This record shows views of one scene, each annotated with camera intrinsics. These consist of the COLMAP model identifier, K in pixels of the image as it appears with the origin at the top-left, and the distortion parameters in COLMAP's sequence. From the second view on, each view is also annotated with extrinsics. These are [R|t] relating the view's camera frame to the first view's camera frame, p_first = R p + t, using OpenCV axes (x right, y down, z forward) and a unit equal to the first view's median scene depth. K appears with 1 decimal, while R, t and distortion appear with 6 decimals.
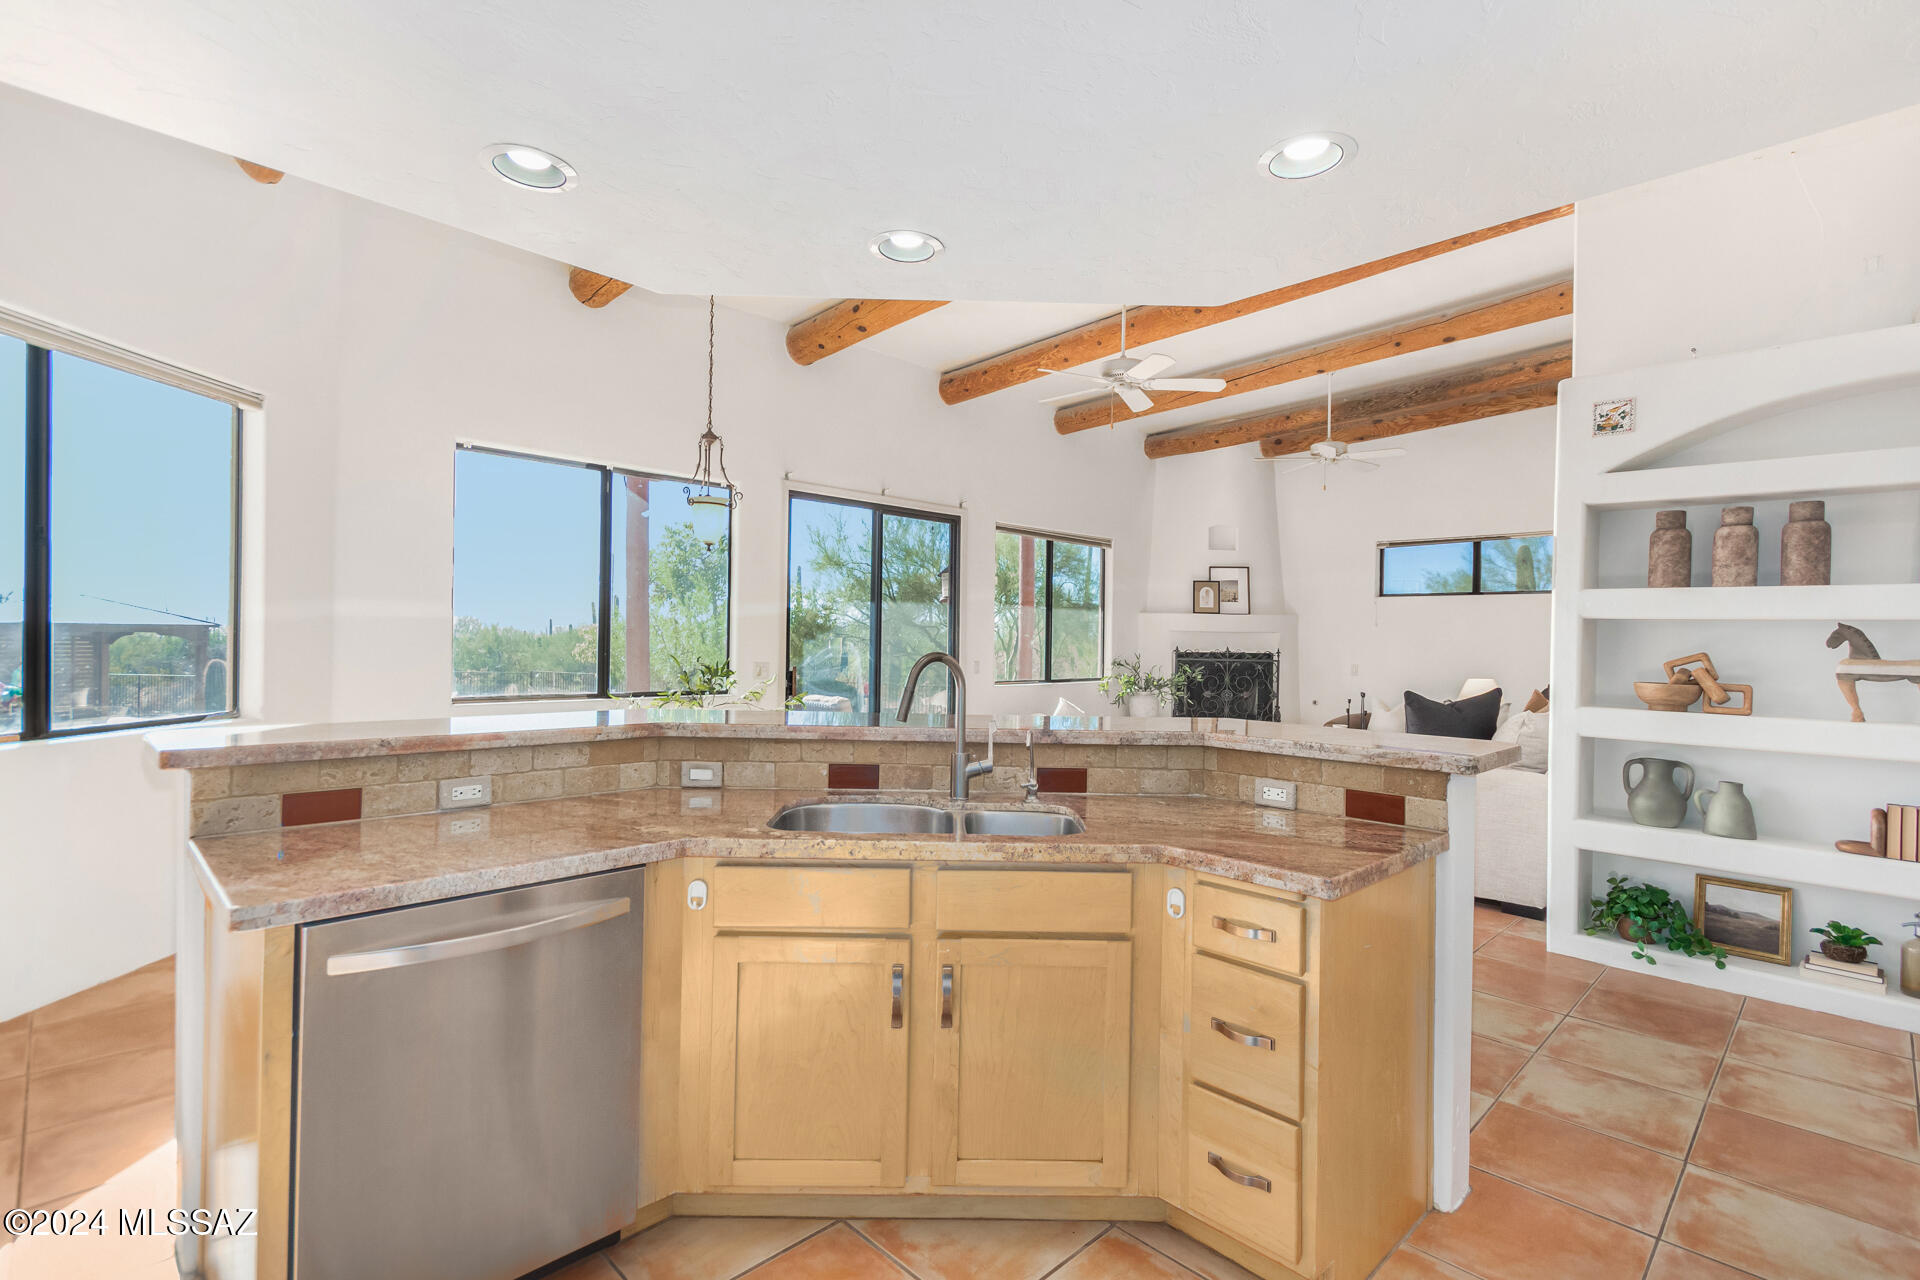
lens RADIAL K [[904.5, 0, 958.8], [0, 904.5, 631.8], [0, 0, 1]] dist [0.011841, -0.000725]
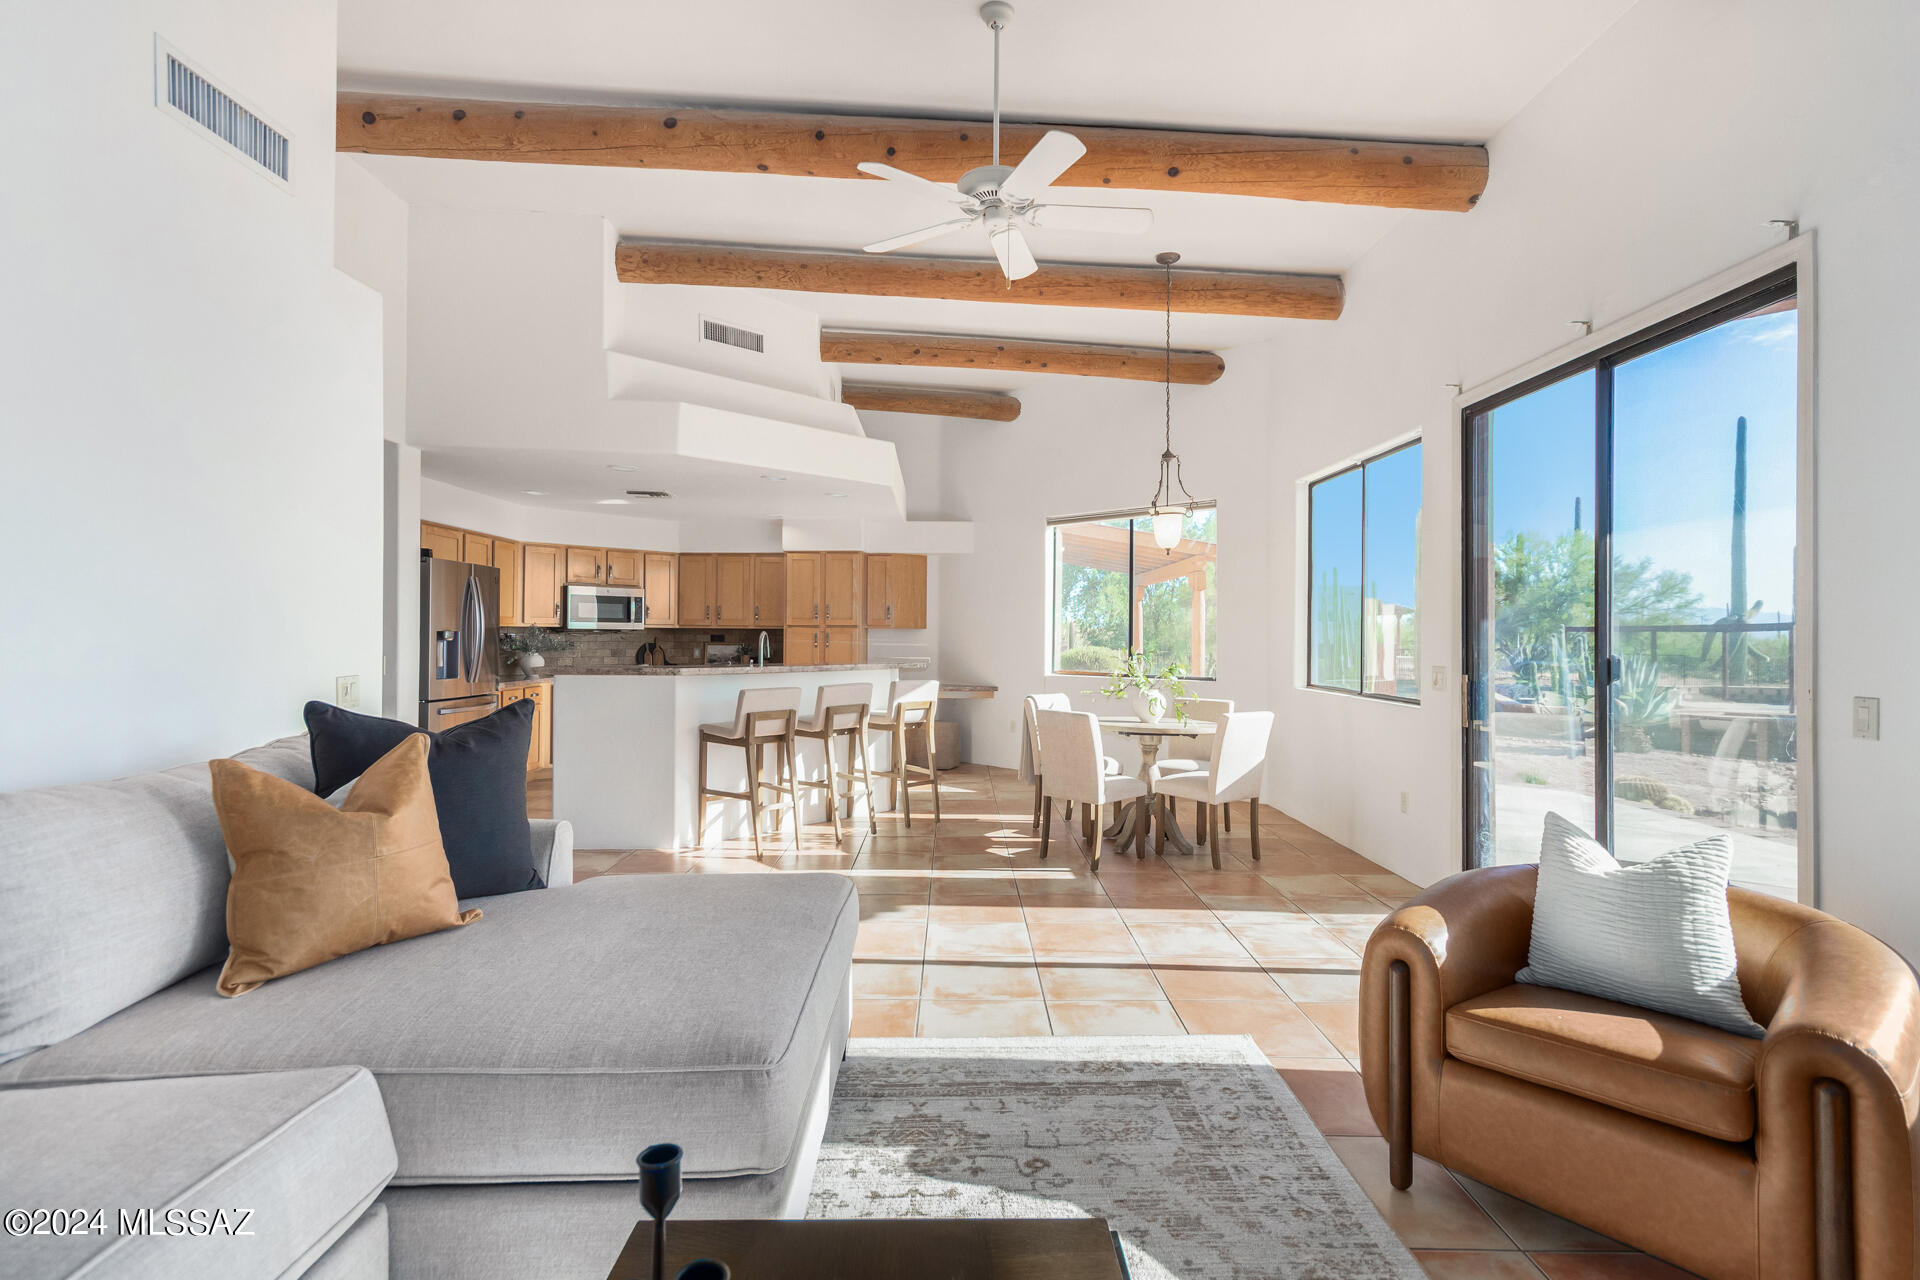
lens RADIAL K [[904.5, 0, 963.3], [0, 904.5, 640.5], [0, 0, 1]] dist [0.011841, -0.000725]
pose [[-0.698507, -0.019864, -0.715327, 0.382248], [-0.011600, 0.999798, -0.016437, 0.018954], [0.715509, -0.003184, -0.698596, 0.852043]]
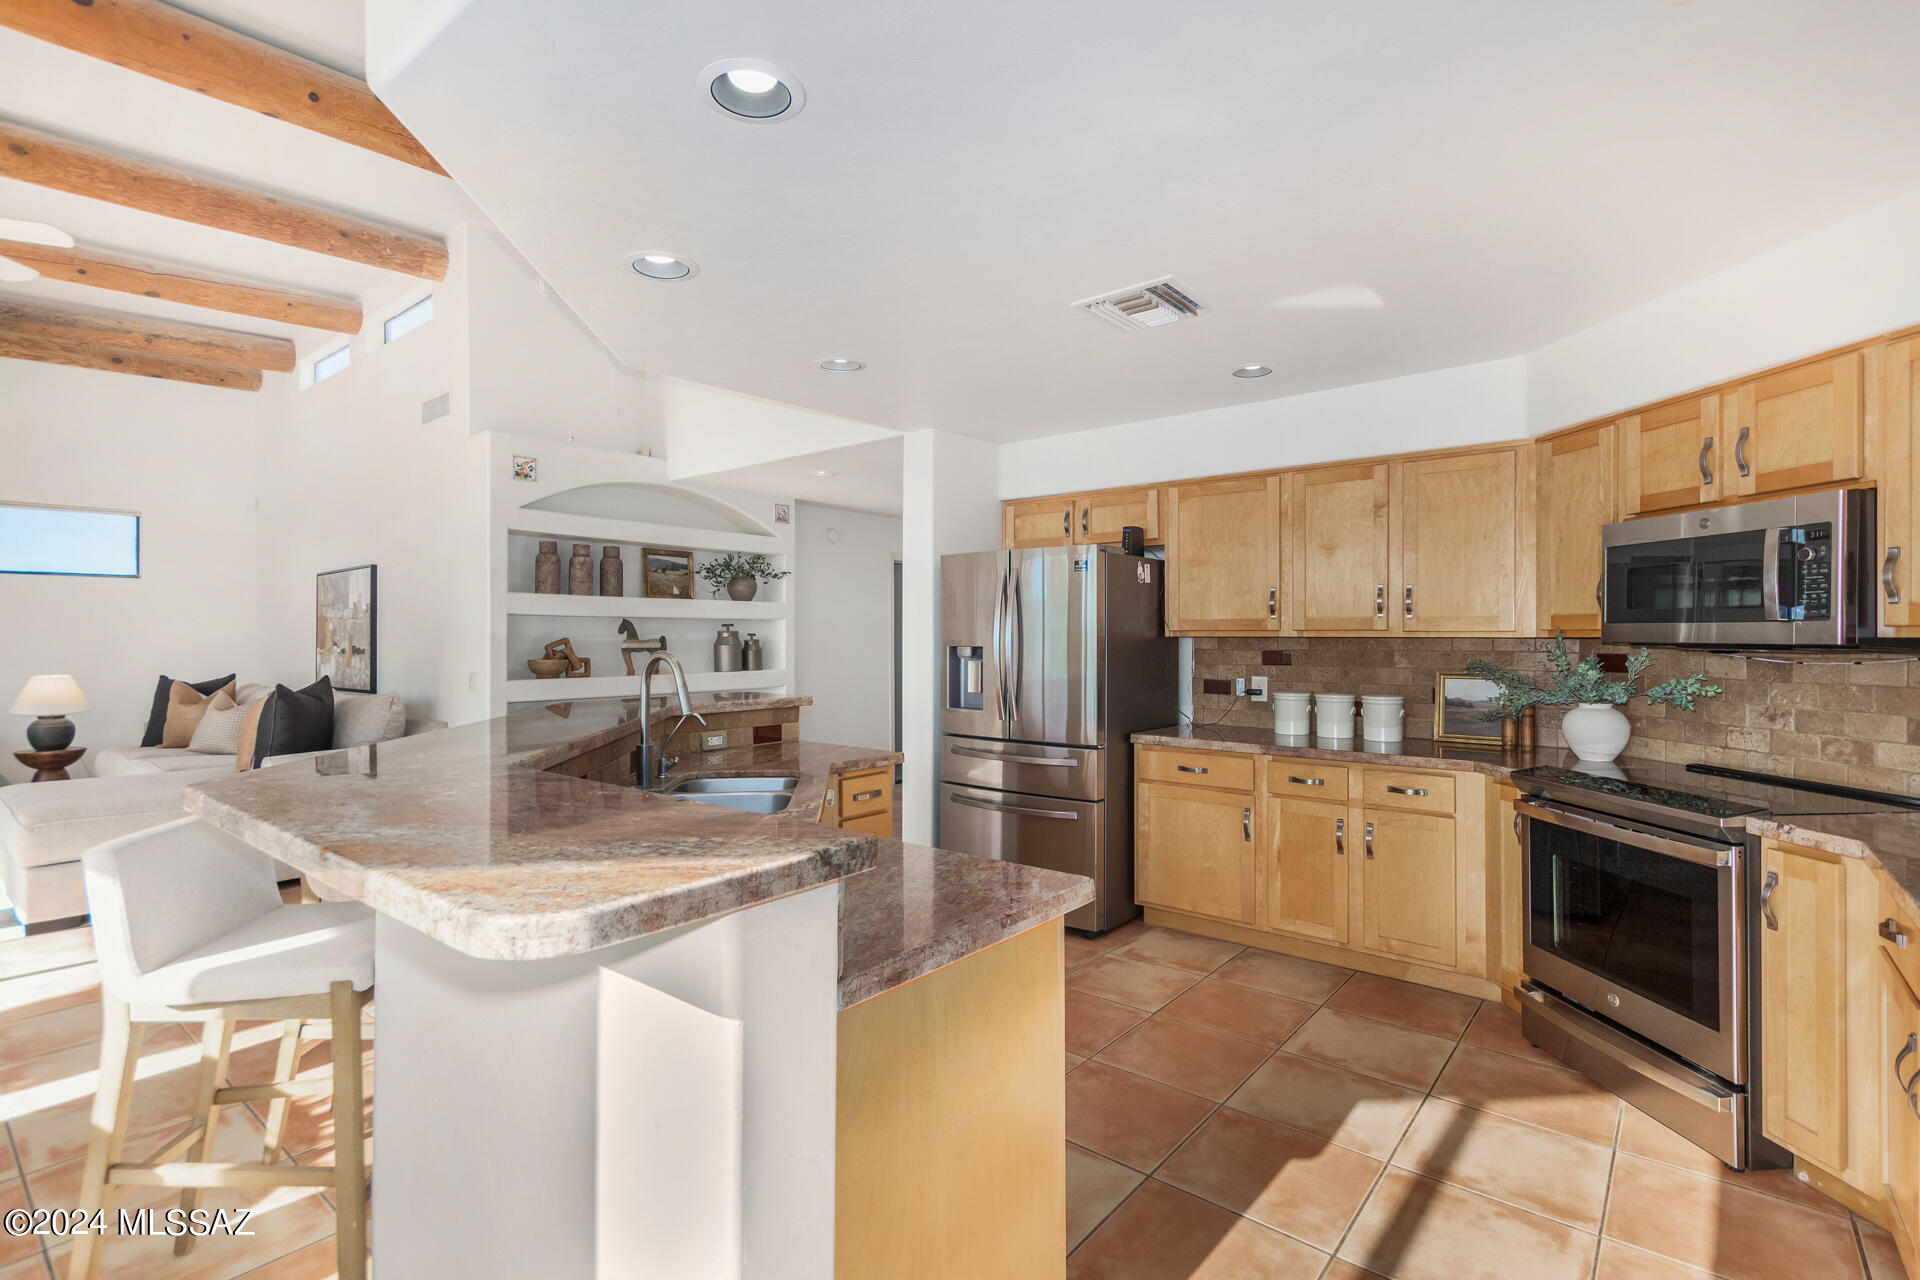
lens RADIAL K [[904.5, 0, 971.2], [0, 904.5, 638.6], [0, 0, 1]] dist [0.011841, -0.000725]
pose [[-0.101377, -0.020479, 0.994637, -0.301749], [-0.006827, 0.999779, 0.019889, -0.004323], [-0.994825, -0.004774, -0.101495, 0.195571]]
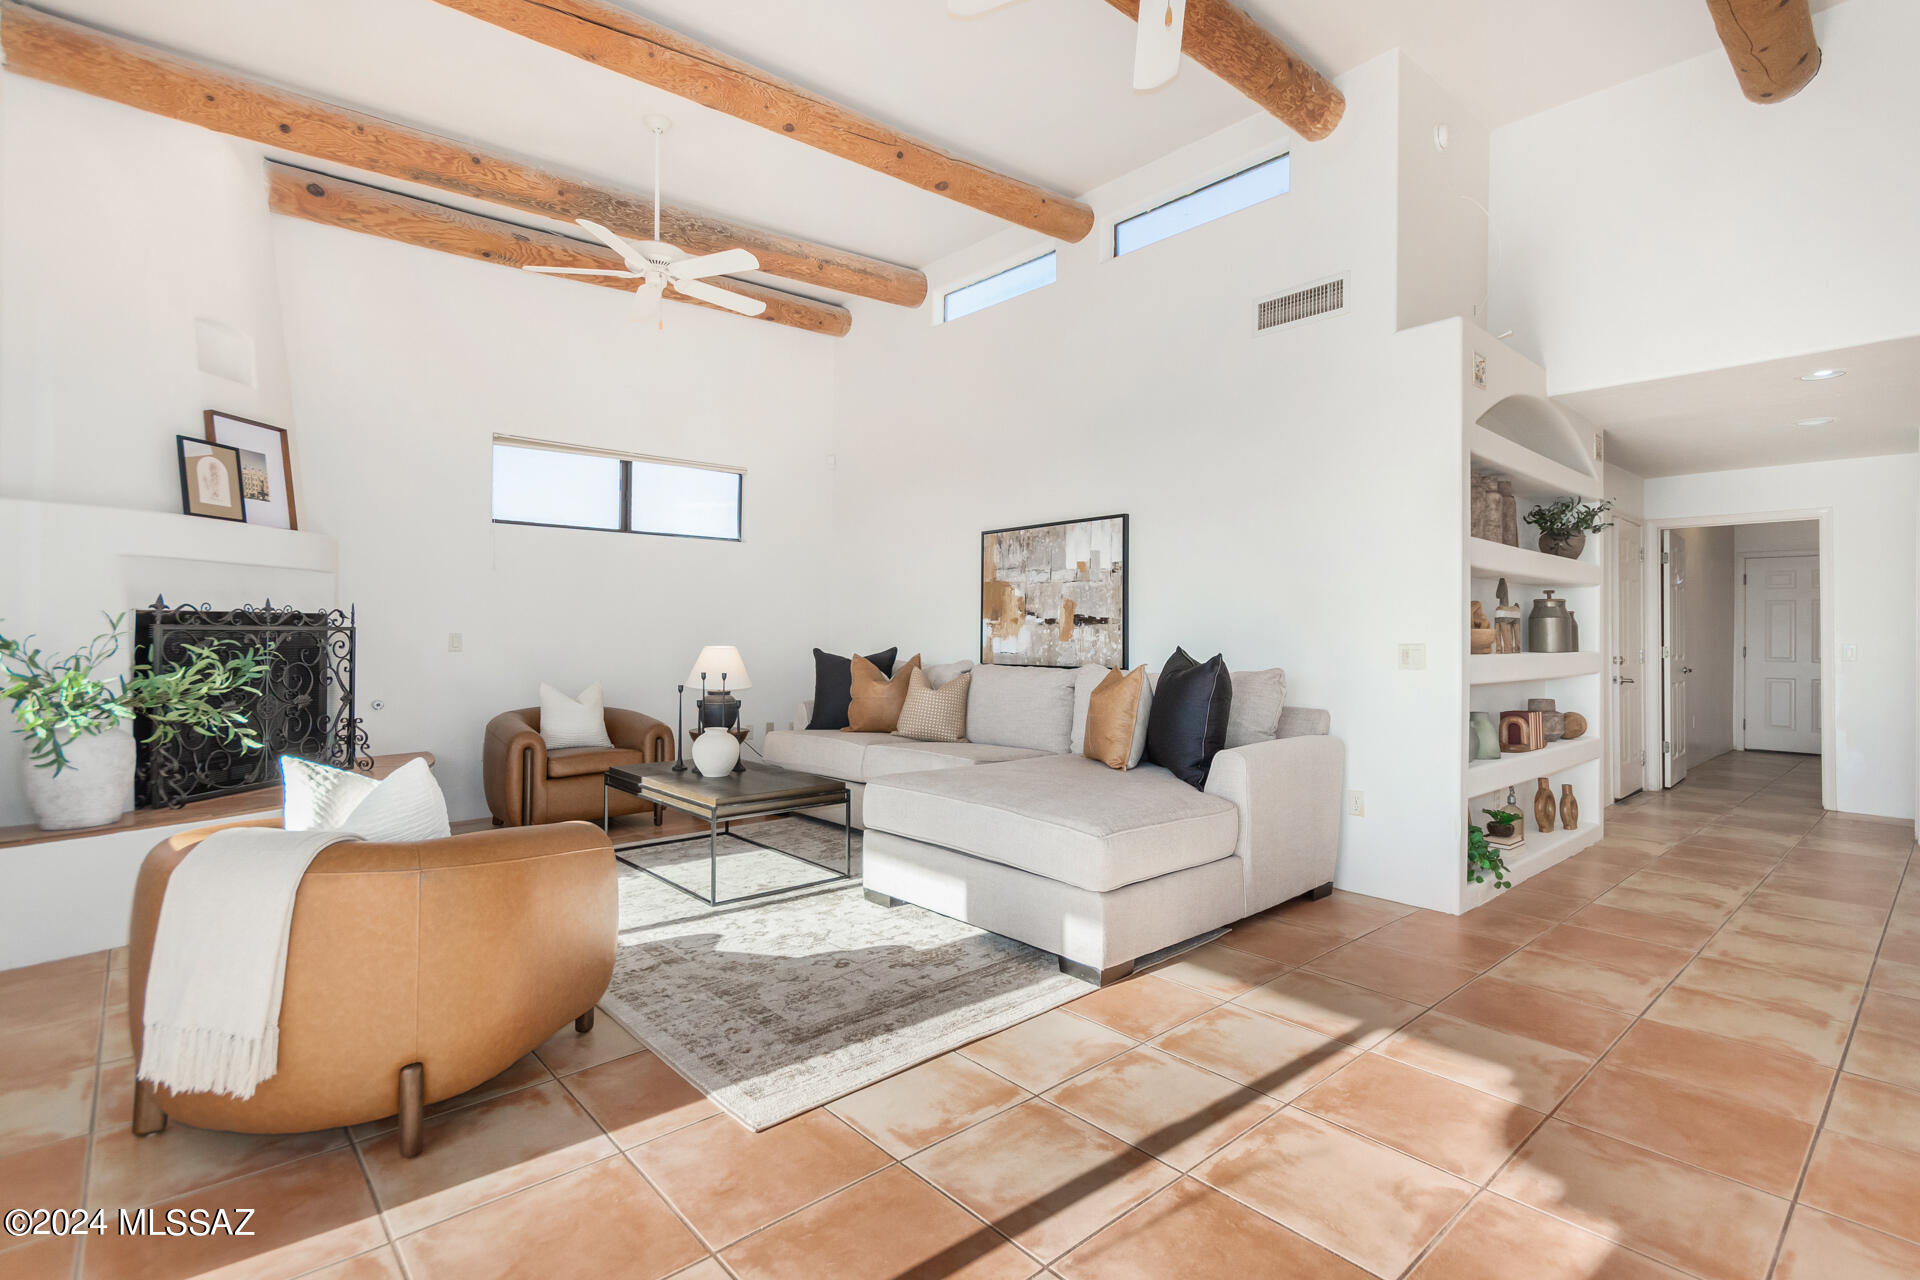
lens RADIAL K [[904.5, 0, 960.1], [0, 904.5, 622.7], [0, 0, 1]] dist [0.011841, -0.000725]
pose [[0.047115, -0.007212, 0.998863, -0.138751], [-0.014112, 0.999869, 0.007885, 0.020077], [-0.998790, -0.014468, 0.047007, 0.641827]]
